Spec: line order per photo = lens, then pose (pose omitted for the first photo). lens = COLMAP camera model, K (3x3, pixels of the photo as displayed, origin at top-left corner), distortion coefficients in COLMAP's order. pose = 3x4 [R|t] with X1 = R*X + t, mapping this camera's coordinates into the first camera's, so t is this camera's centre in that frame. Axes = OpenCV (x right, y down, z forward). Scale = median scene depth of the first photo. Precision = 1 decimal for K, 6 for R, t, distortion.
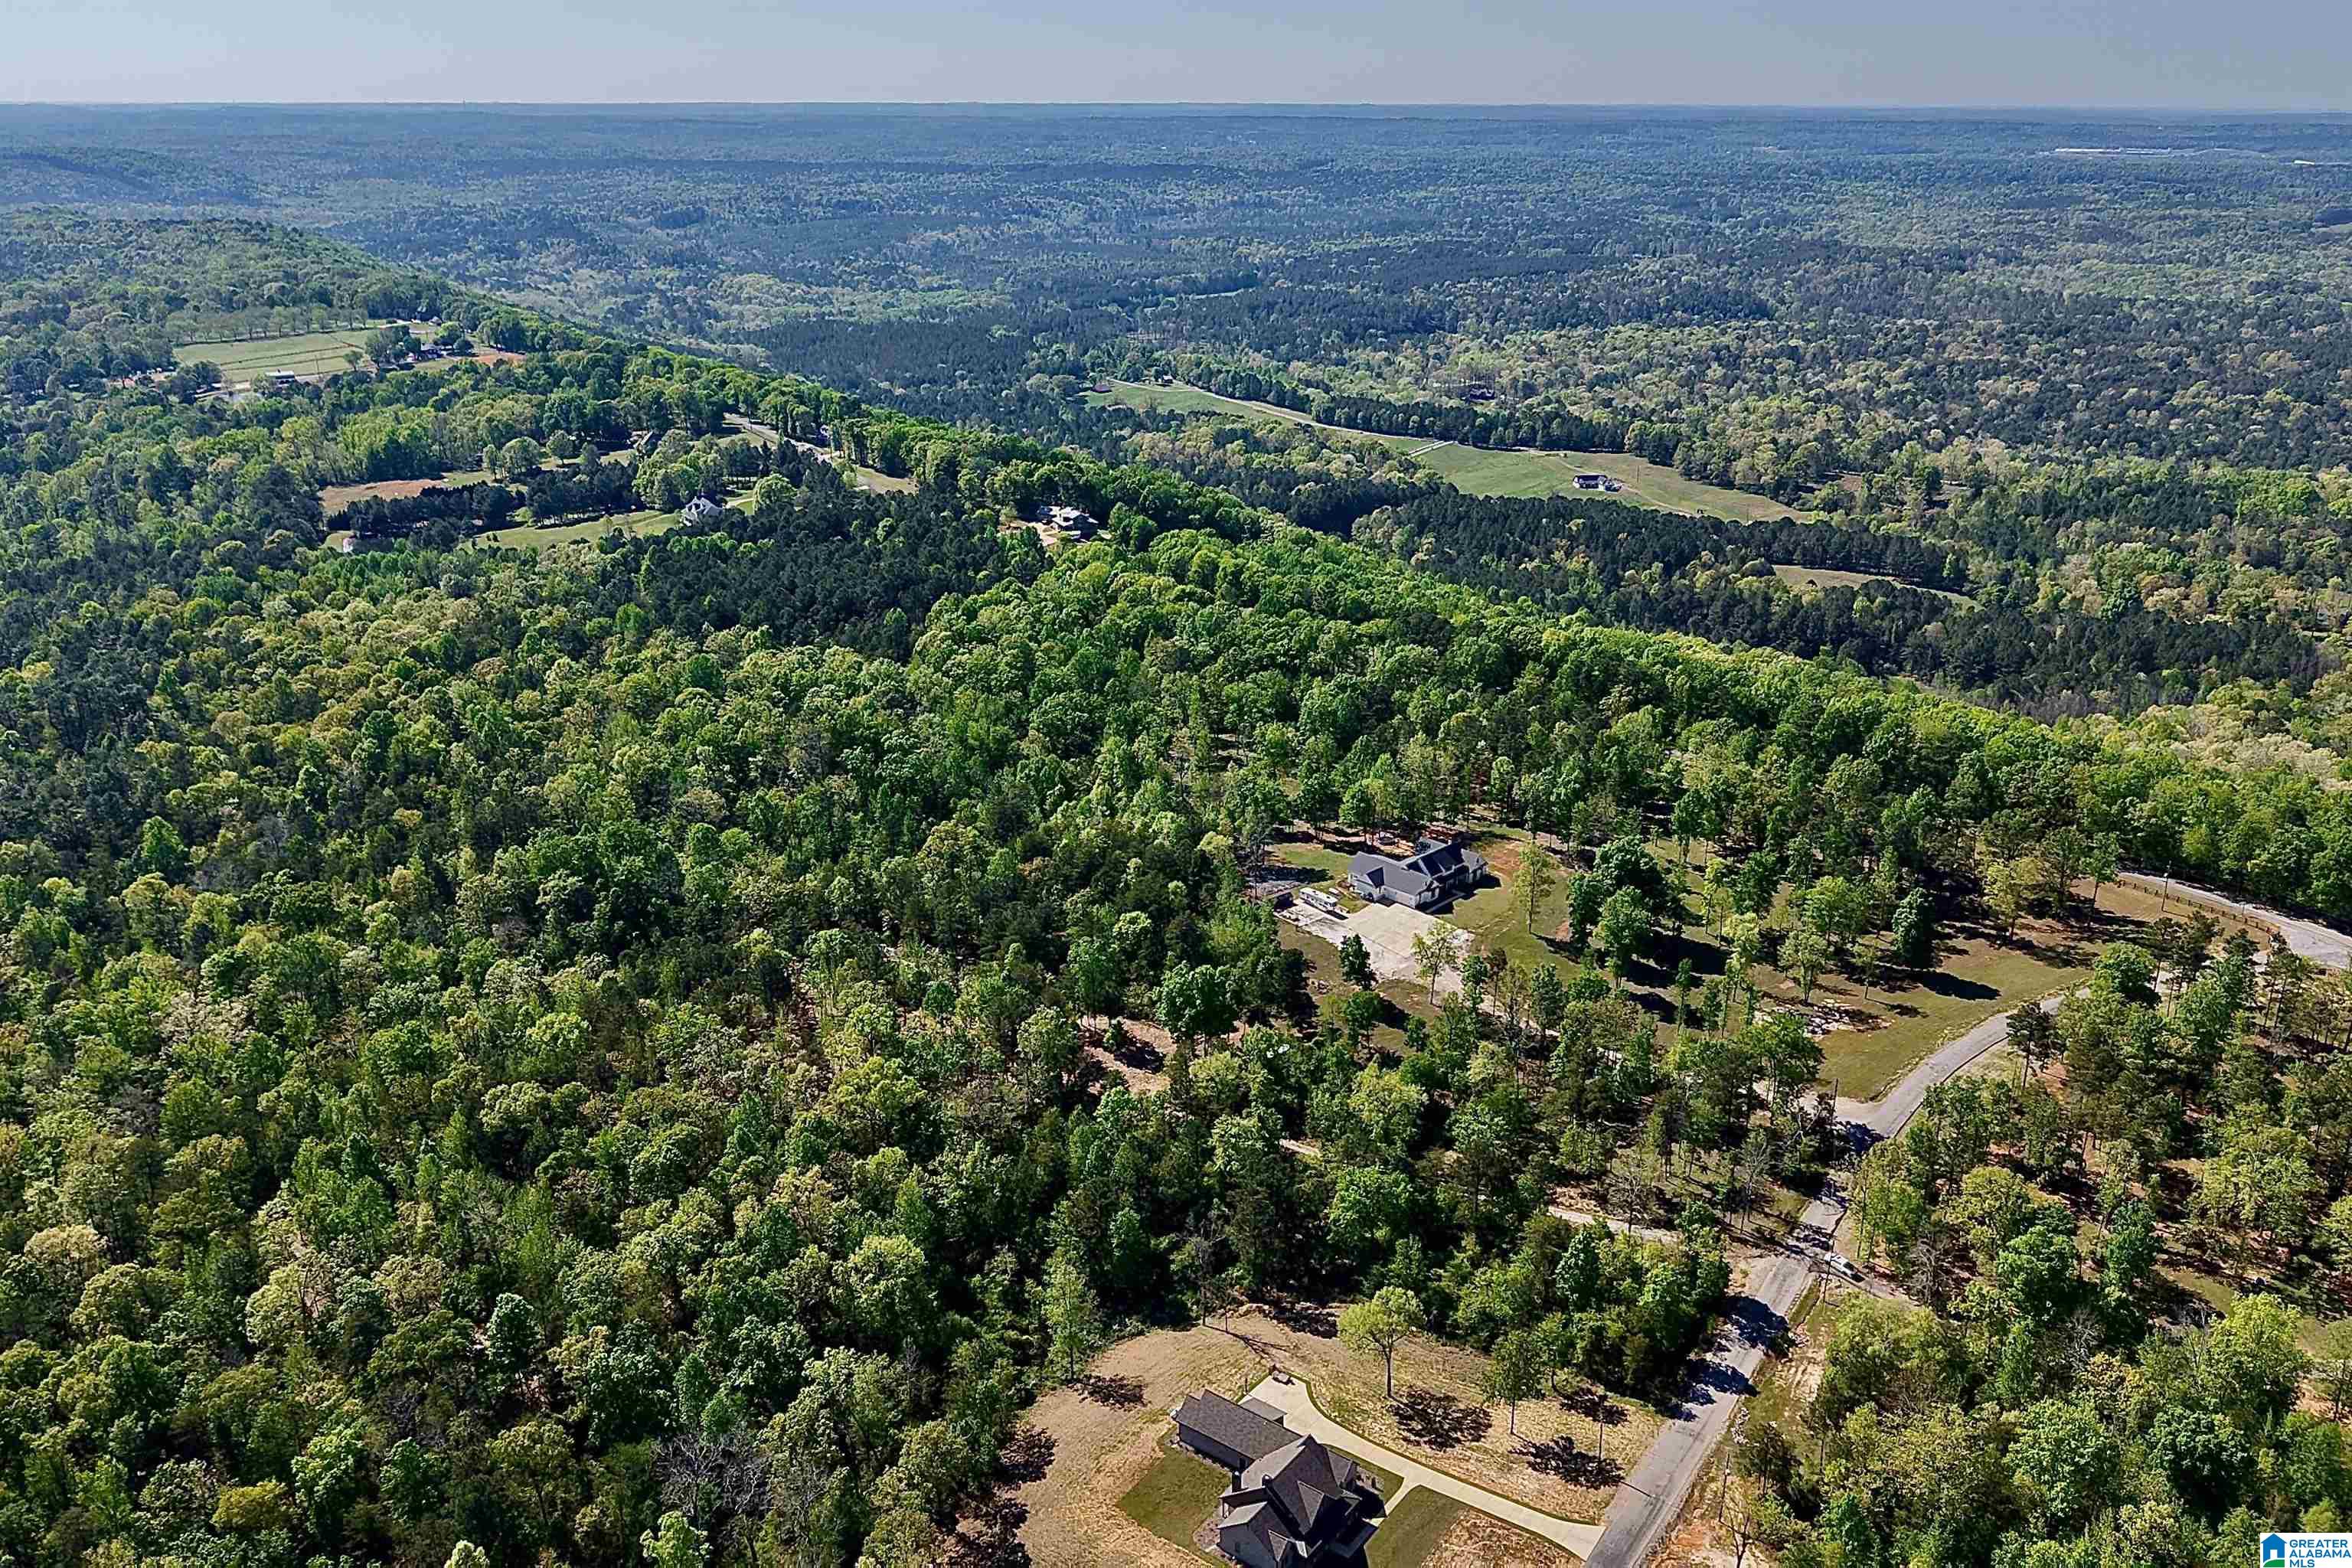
lens RADIAL K [[1867.6, 0, 1176.0], [0, 1867.6, 784.0], [0, 0, 1]] dist [0.031566, -0.013824]
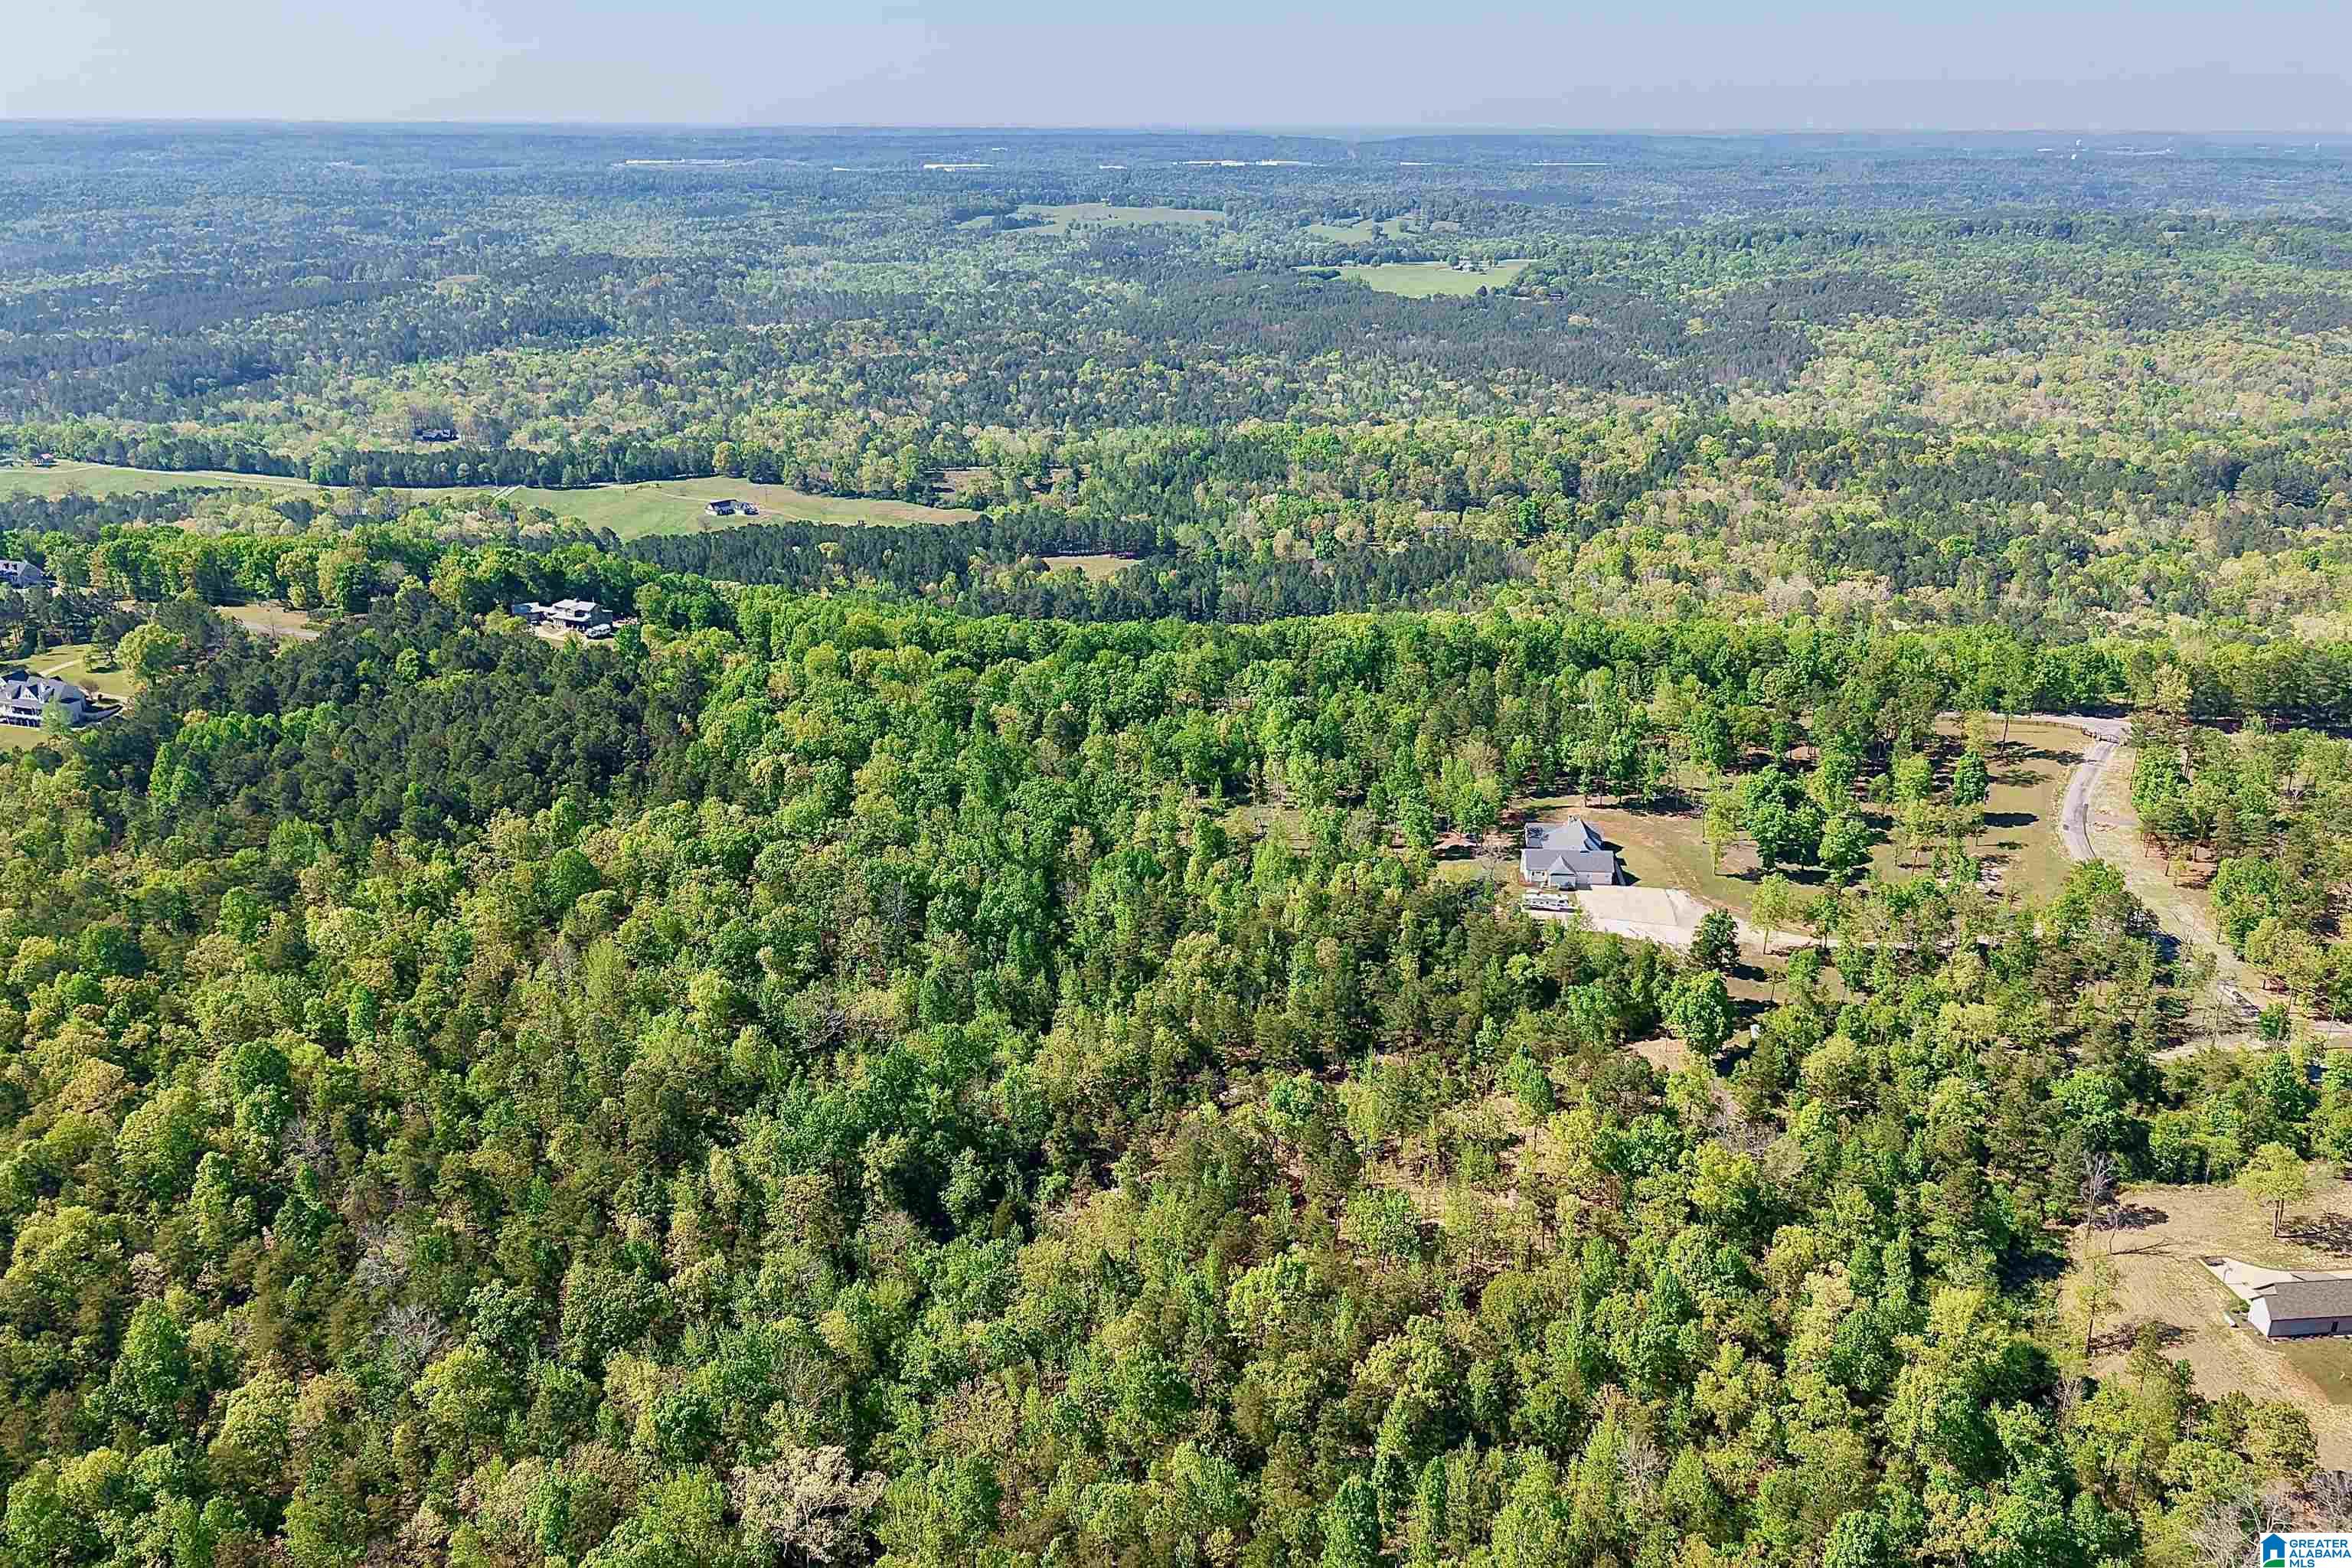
lens RADIAL K [[1867.6, 0, 1176.0], [0, 1867.6, 784.0], [0, 0, 1]] dist [0.031566, -0.013824]
pose [[0.781480, -0.217529, 0.584782, -0.127663], [0.221226, 0.972967, 0.066289, -0.021908], [-0.583393, 0.077565, 0.808478, 0.053218]]
